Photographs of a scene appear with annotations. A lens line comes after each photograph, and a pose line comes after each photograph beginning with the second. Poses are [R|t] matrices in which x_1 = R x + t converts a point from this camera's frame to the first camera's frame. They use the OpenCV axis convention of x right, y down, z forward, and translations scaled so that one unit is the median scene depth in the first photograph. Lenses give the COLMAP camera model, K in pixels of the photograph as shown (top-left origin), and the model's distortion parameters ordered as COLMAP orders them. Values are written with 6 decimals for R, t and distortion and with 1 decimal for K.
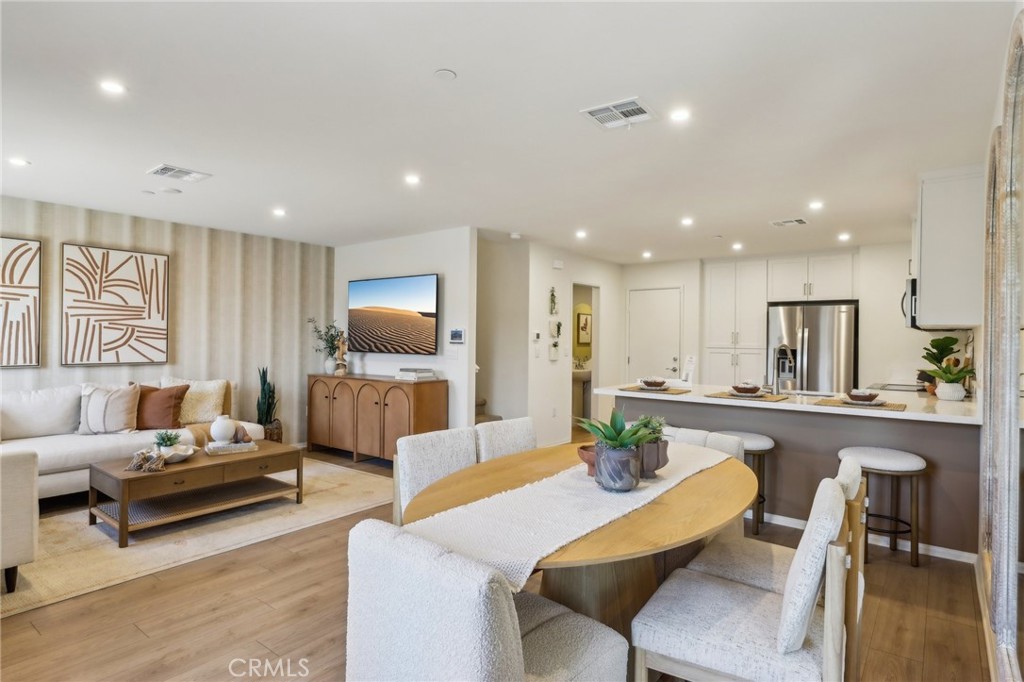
lens RADIAL K [[554.9, 0, 505.2], [0, 554.9, 335.9], [0, 0, 1]] dist [0.009893, -0.007390]
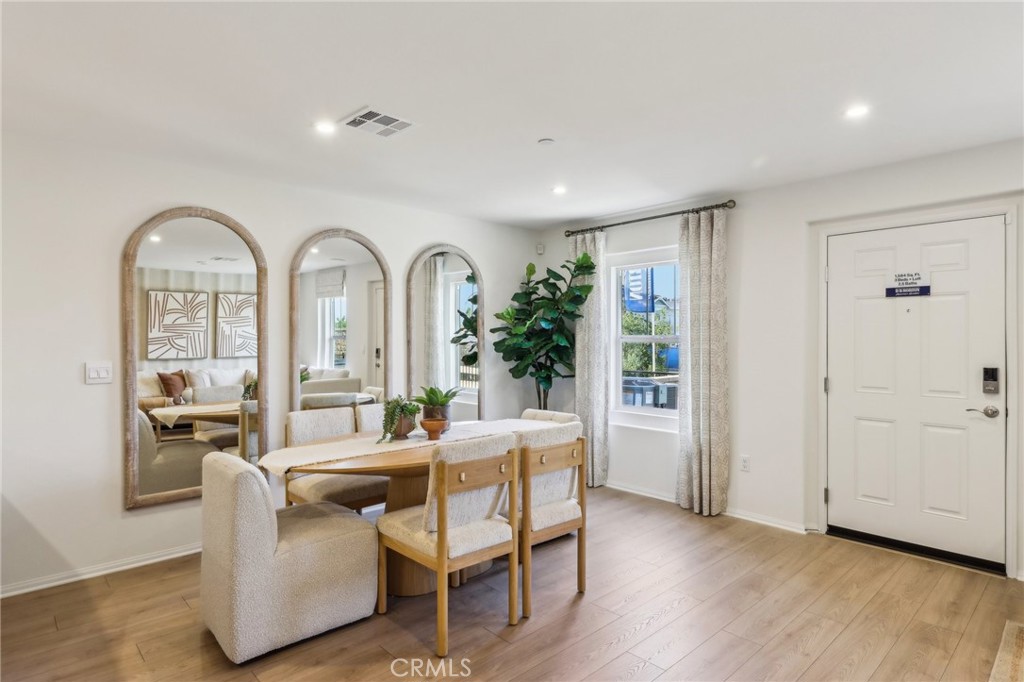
lens RADIAL K [[554.9, 0, 506.3], [0, 554.9, 338.7], [0, 0, 1]] dist [0.009893, -0.007390]
pose [[-0.986600, -0.008320, 0.162946, -0.093894], [-0.008351, 0.999965, 0.000491, -0.001915], [-0.162944, -0.000876, -0.986635, 0.930360]]
